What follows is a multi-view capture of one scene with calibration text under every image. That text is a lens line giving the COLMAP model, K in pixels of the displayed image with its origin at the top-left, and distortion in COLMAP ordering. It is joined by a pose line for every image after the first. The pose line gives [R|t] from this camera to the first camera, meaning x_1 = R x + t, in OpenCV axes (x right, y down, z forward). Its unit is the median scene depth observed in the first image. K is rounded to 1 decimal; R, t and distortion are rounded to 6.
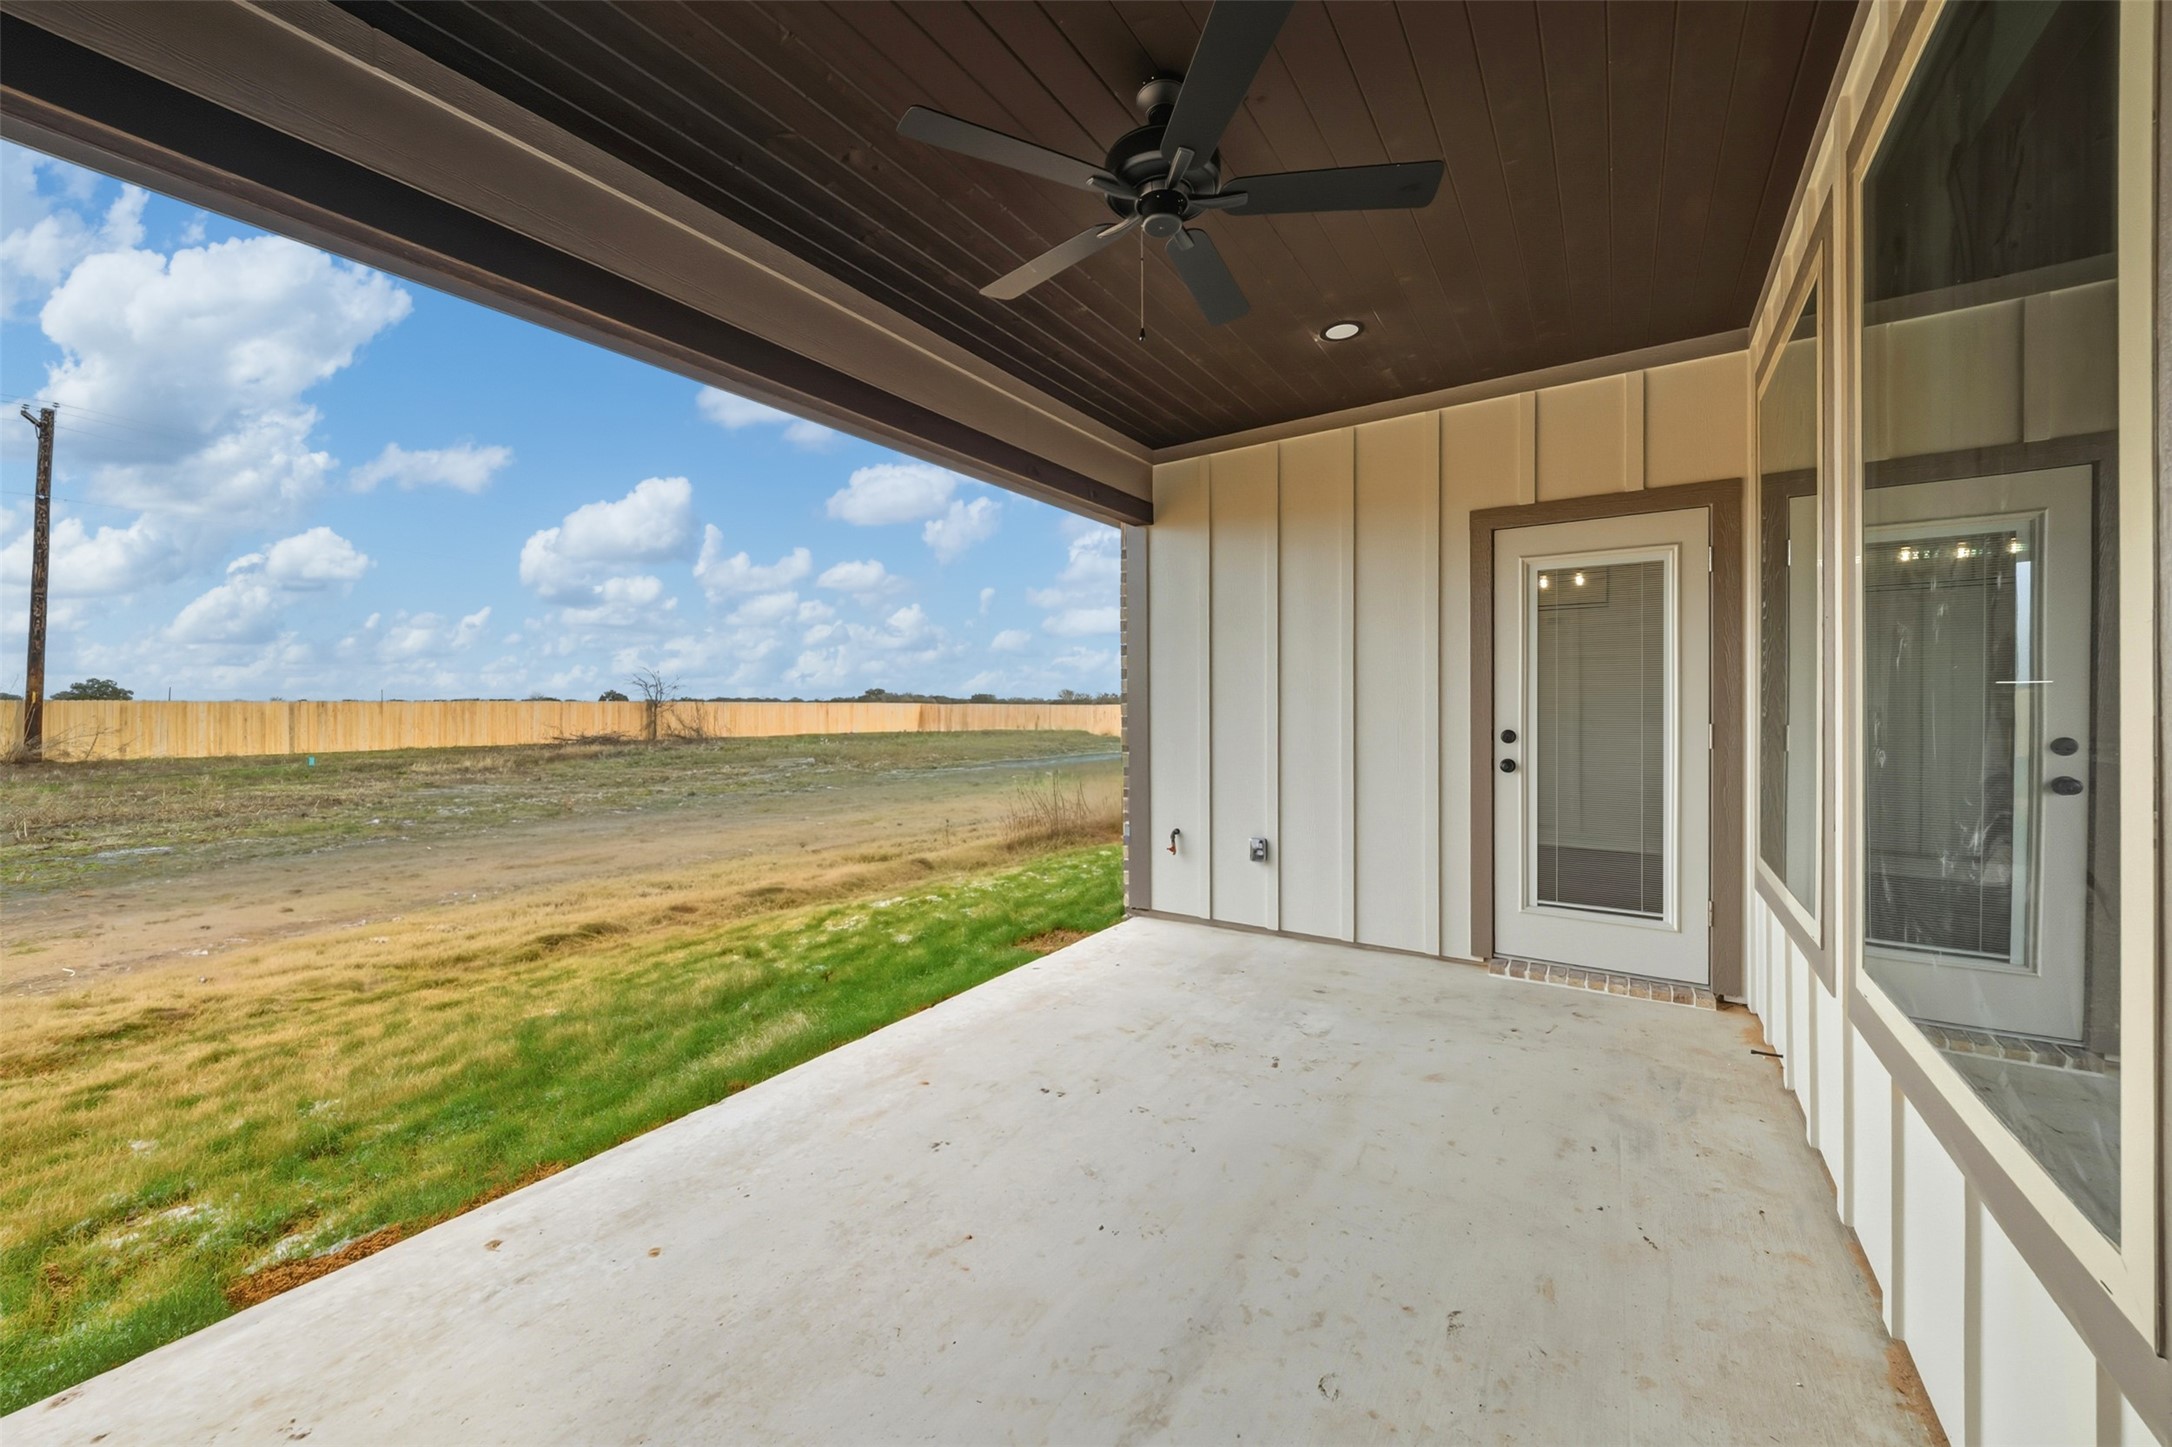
lens RADIAL K [[764.3, 0, 1076.4], [0, 764.3, 710.4], [0, 0, 1]] dist [0.006270, -0.004705]
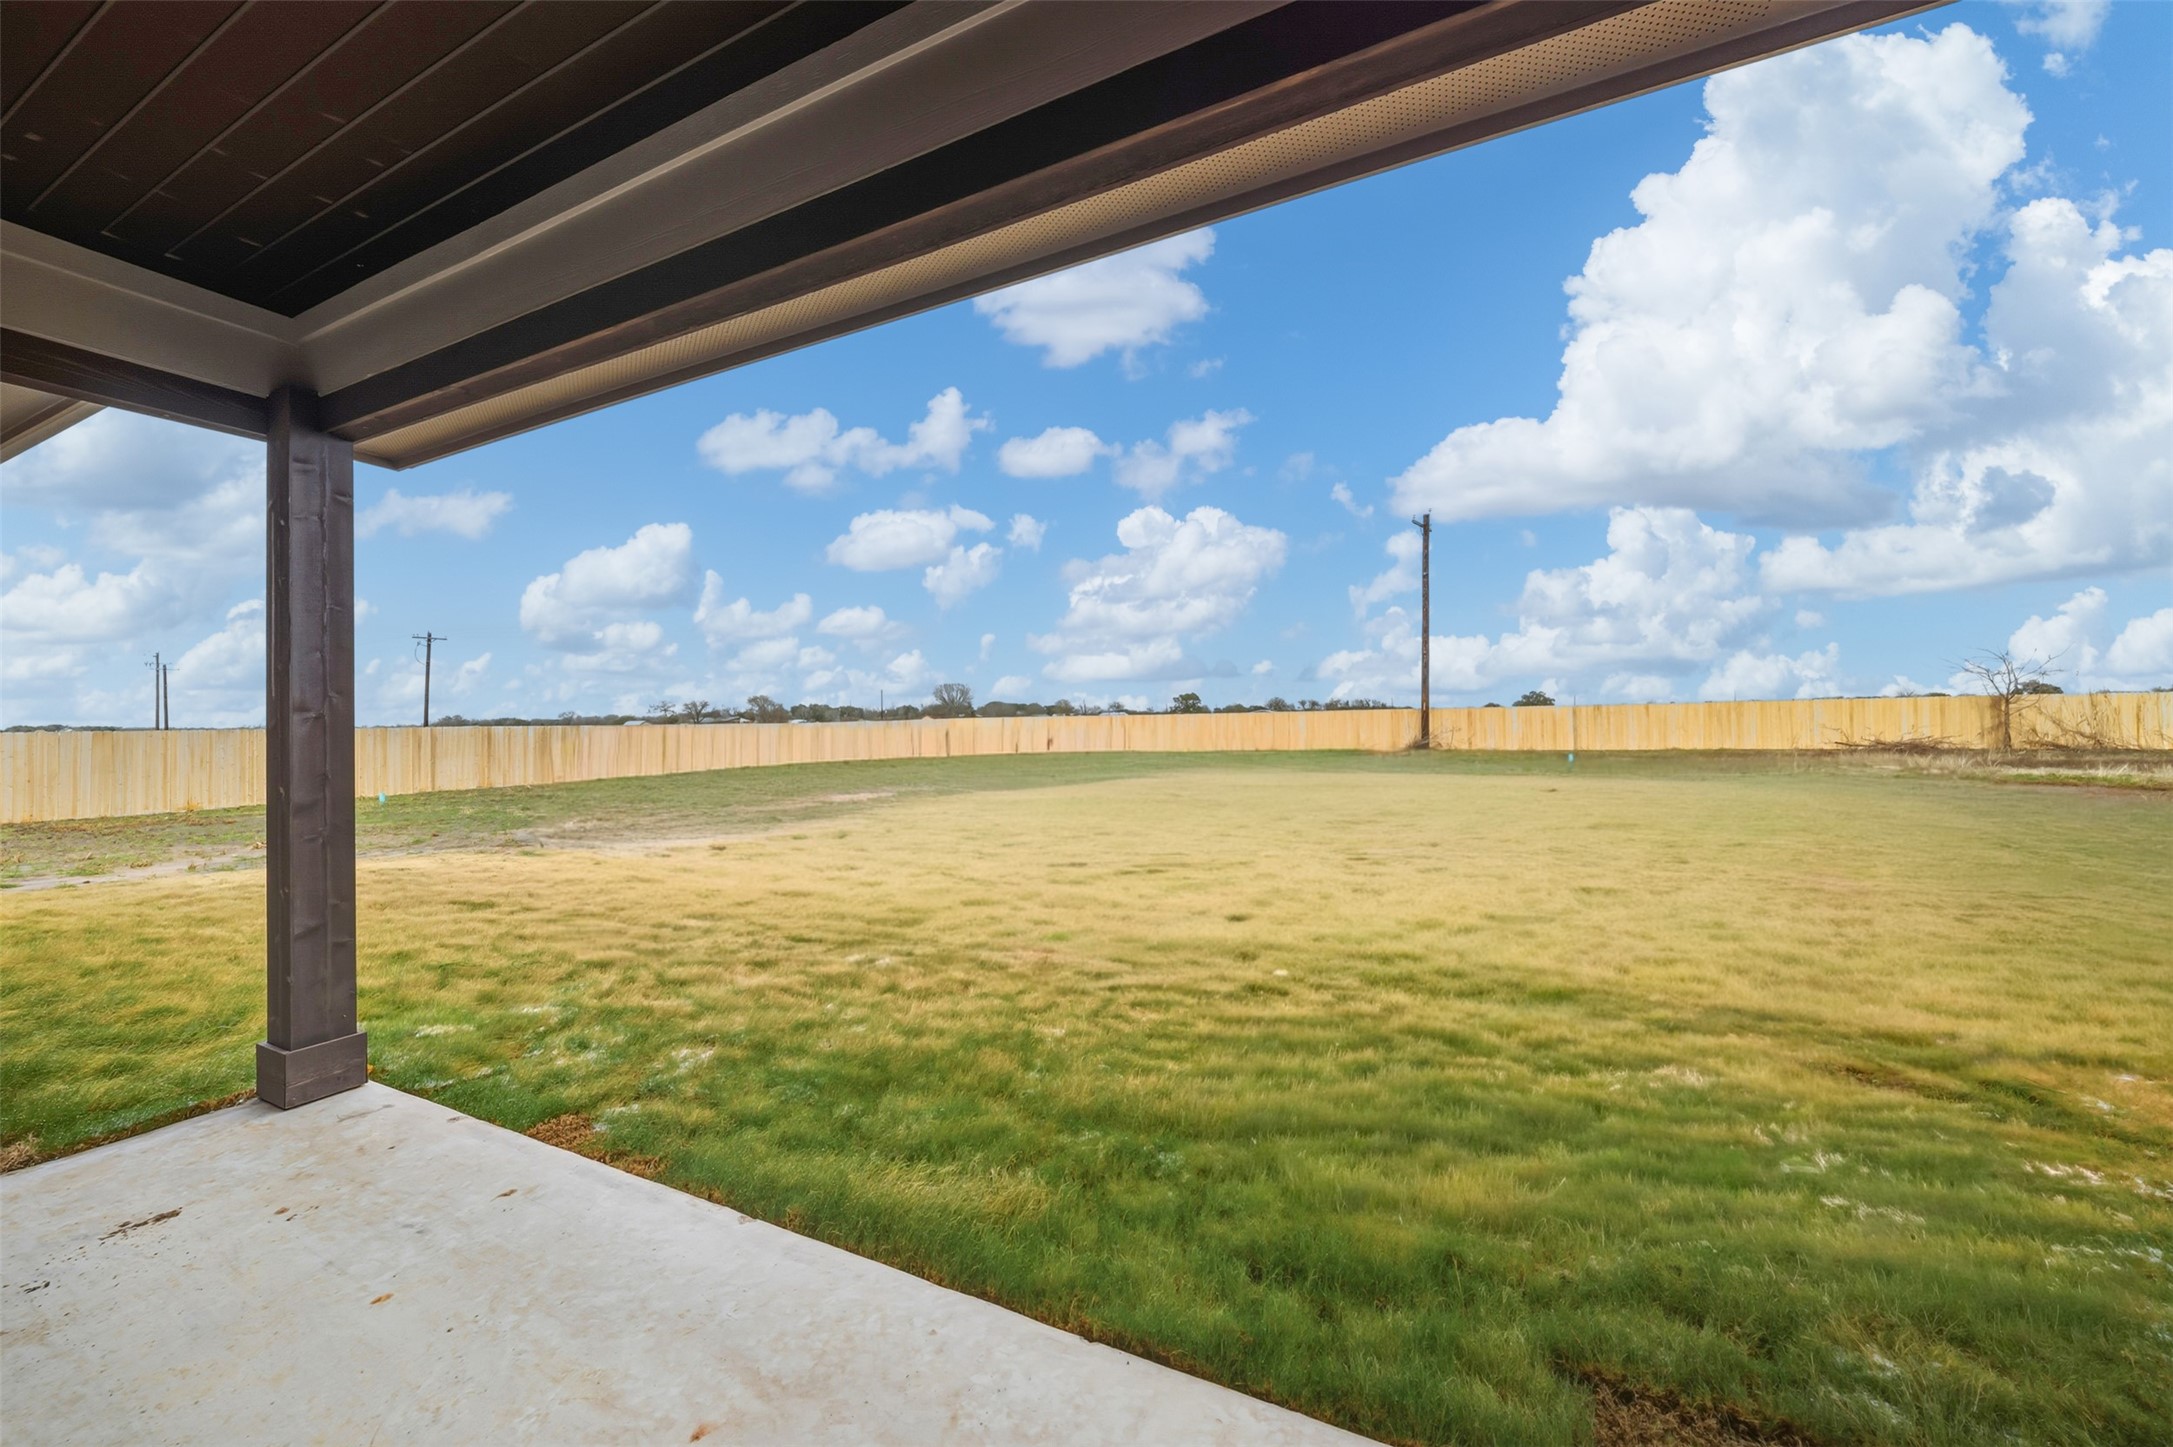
lens RADIAL K [[764.7, 0, 1094.9], [0, 764.7, 718.9], [0, 0, 1]] dist [0.006270, -0.004705]
pose [[0.157697, -0.003496, -0.987481, 0.304008], [0.014021, 0.999901, -0.001301, -0.005830], [0.987388, -0.013641, 0.157730, 0.970255]]
